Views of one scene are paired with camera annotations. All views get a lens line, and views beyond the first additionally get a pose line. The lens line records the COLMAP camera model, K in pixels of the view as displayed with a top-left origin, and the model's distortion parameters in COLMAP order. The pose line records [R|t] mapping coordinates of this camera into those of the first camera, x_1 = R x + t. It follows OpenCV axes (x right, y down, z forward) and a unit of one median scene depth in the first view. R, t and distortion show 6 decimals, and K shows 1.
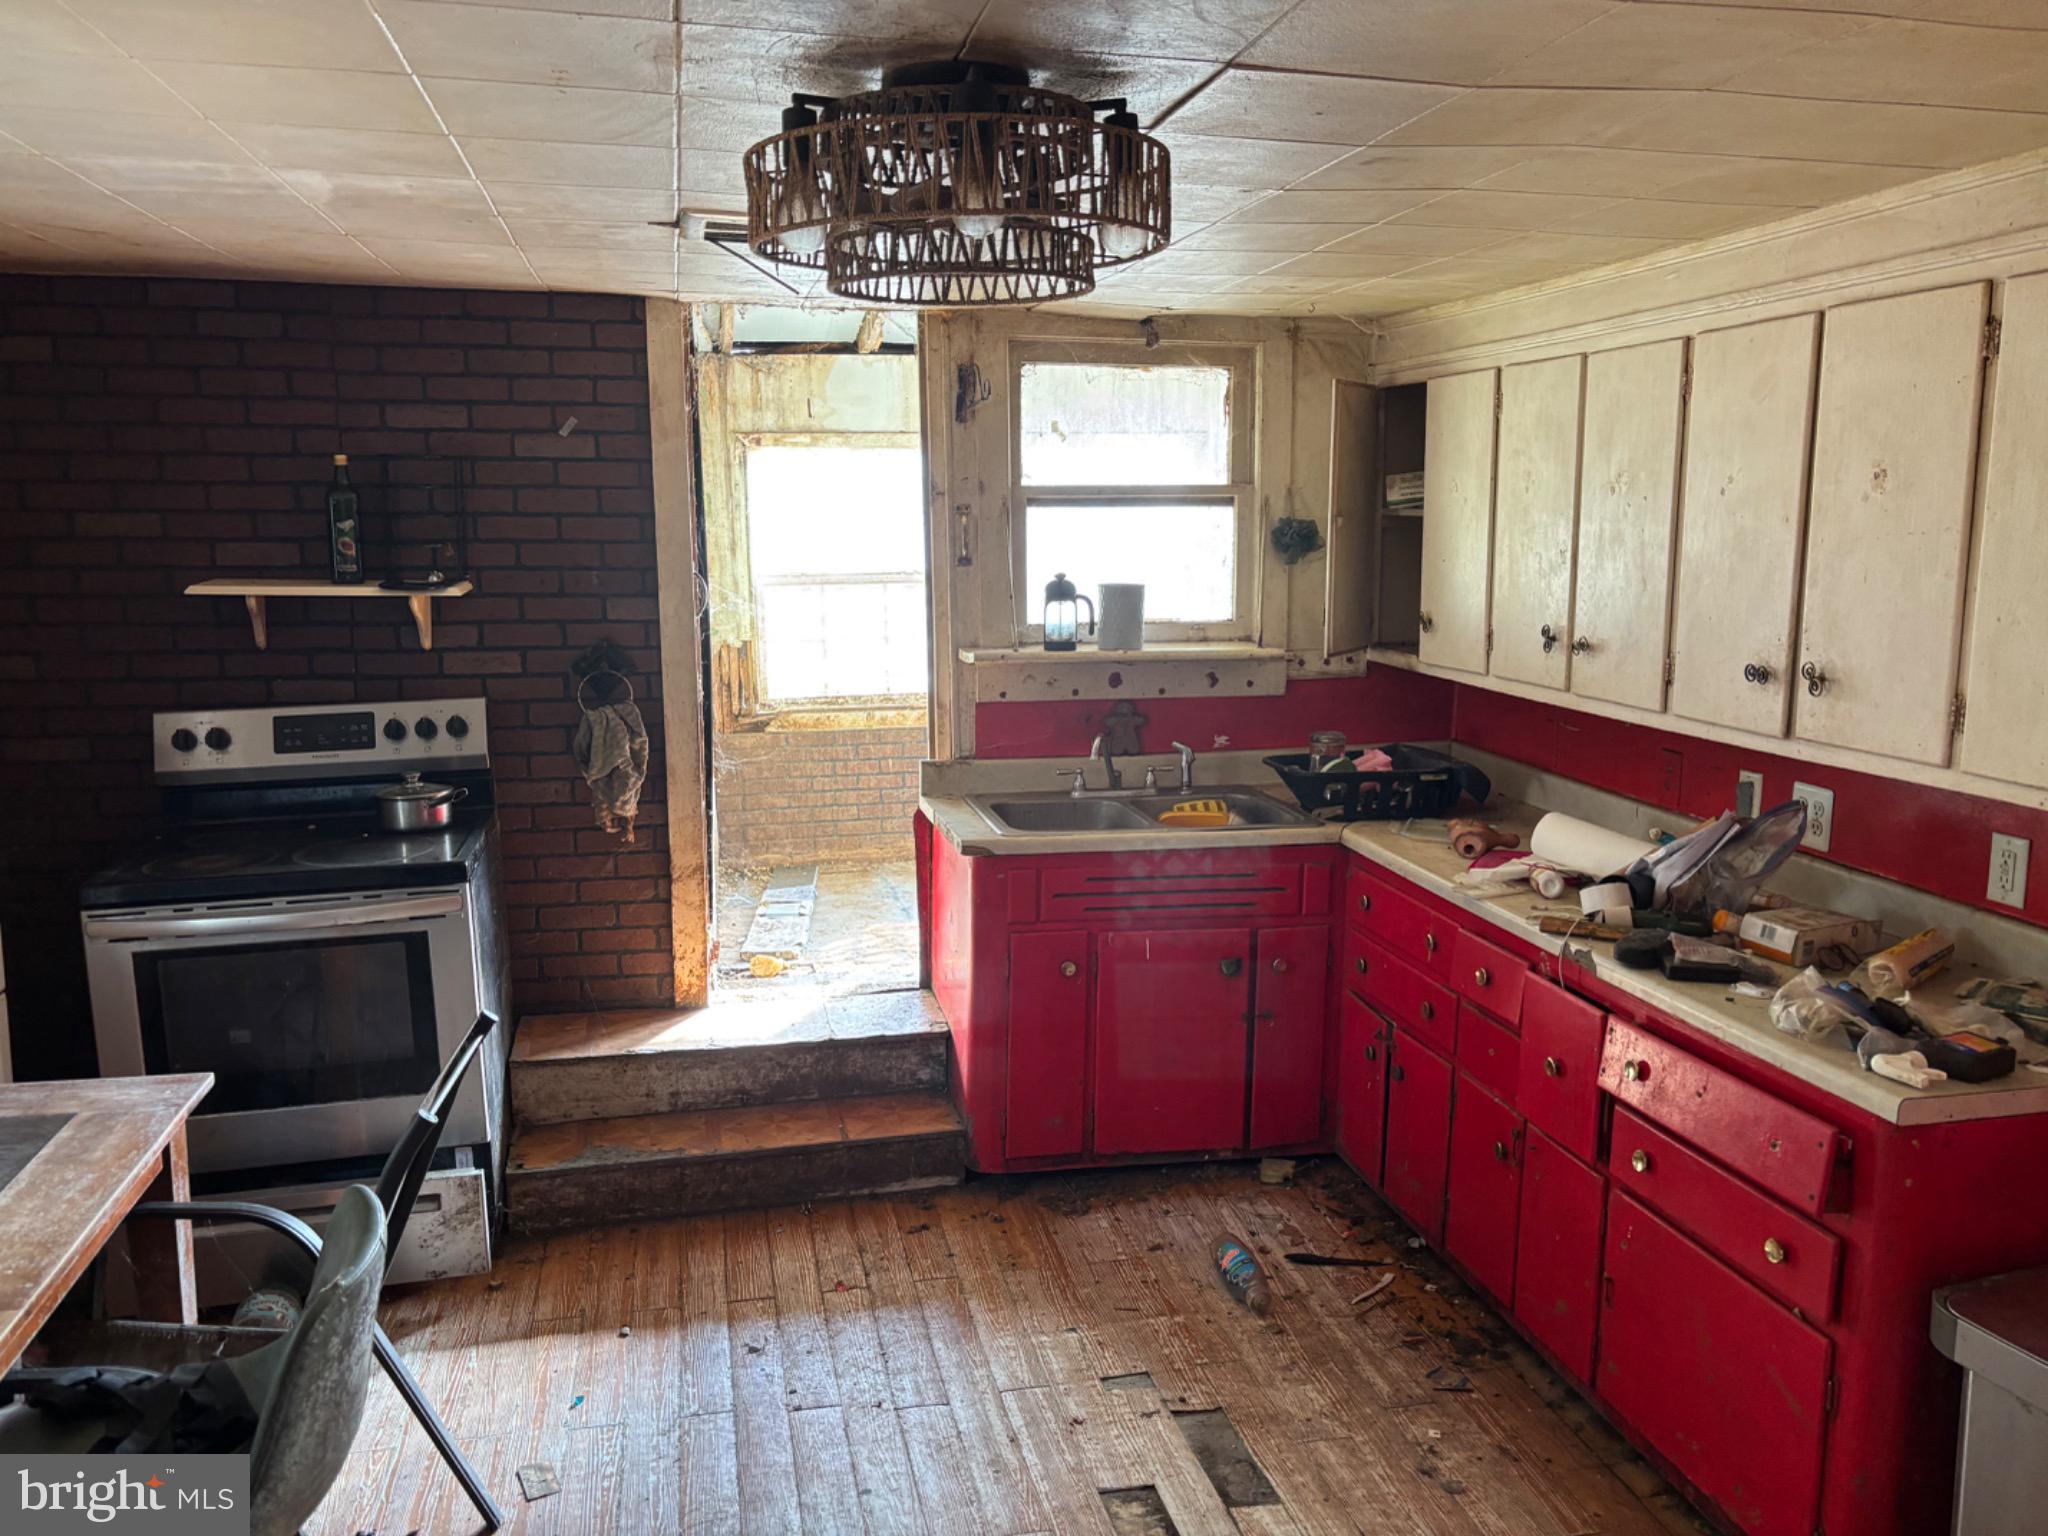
lens RADIAL K [[1533.5, 0, 1009.2], [0, 1533.5, 757.5], [0, 0, 1]] dist [0.000987, -0.017302]
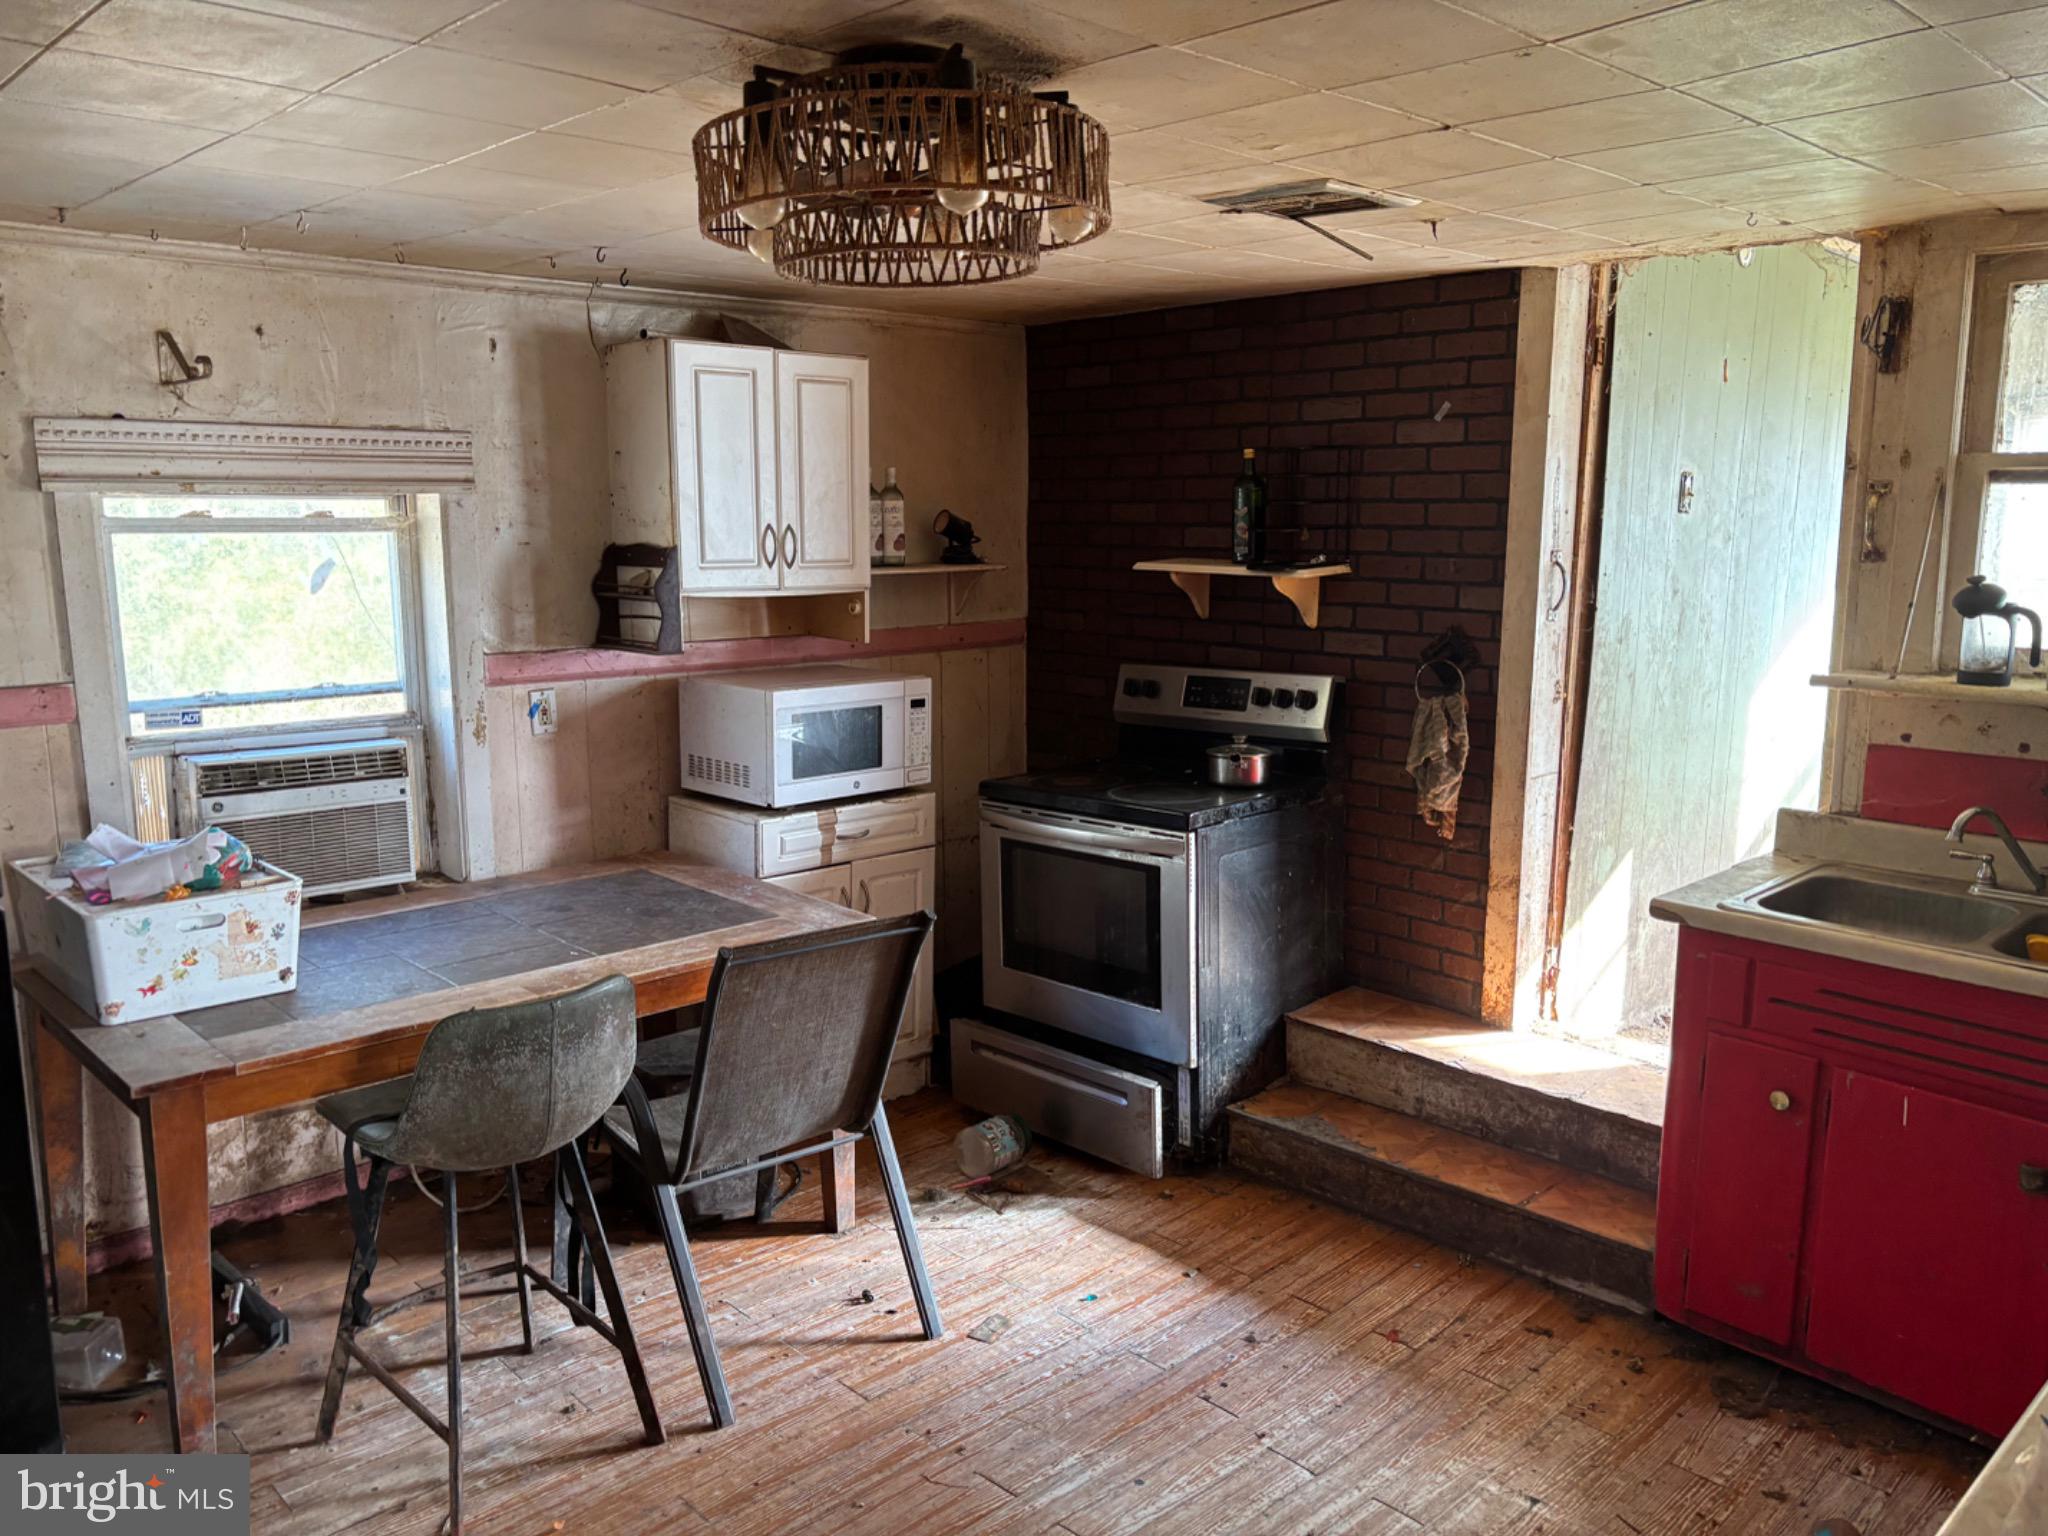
lens RADIAL K [[1533.5, 0, 1001.5], [0, 1533.5, 780.6], [0, 0, 1]] dist [0.000987, -0.017302]
pose [[0.502443, 0.144287, -0.852486, 0.445198], [-0.129074, 0.987446, 0.091055, -0.033814], [0.854922, 0.064284, 0.514759, 0.263032]]
